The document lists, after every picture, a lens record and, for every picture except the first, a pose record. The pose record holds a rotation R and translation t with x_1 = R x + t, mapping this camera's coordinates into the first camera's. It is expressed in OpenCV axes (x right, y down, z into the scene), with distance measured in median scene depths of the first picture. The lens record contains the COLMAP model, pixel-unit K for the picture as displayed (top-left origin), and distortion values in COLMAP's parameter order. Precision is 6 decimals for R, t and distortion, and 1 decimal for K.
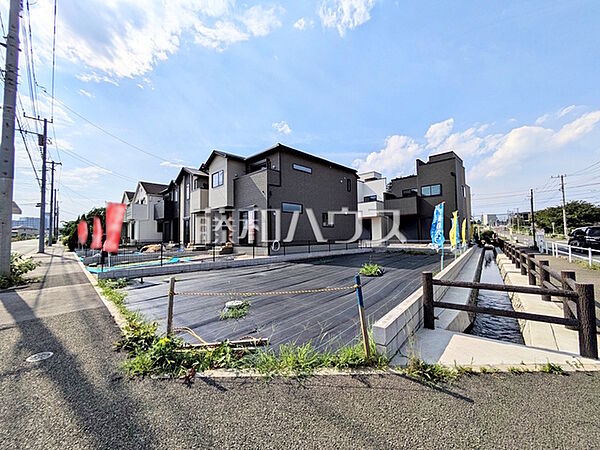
lens RADIAL K [[238.6, 0, 300.0], [0, 238.6, 225.0], [0, 0, 1]] dist [-0.004050, -0.000287]
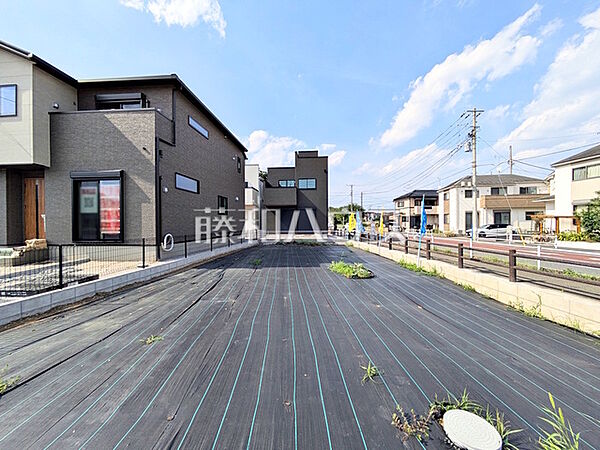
lens RADIAL K [[238.6, 0, 300.0], [0, 238.6, 225.0], [0, 0, 1]] dist [-0.004050, -0.000287]
pose [[0.752124, 0.009998, 0.658945, -0.213624], [-0.039598, 0.998764, 0.030042, 0.009096], [-0.657830, -0.048688, 0.751591, 0.278305]]
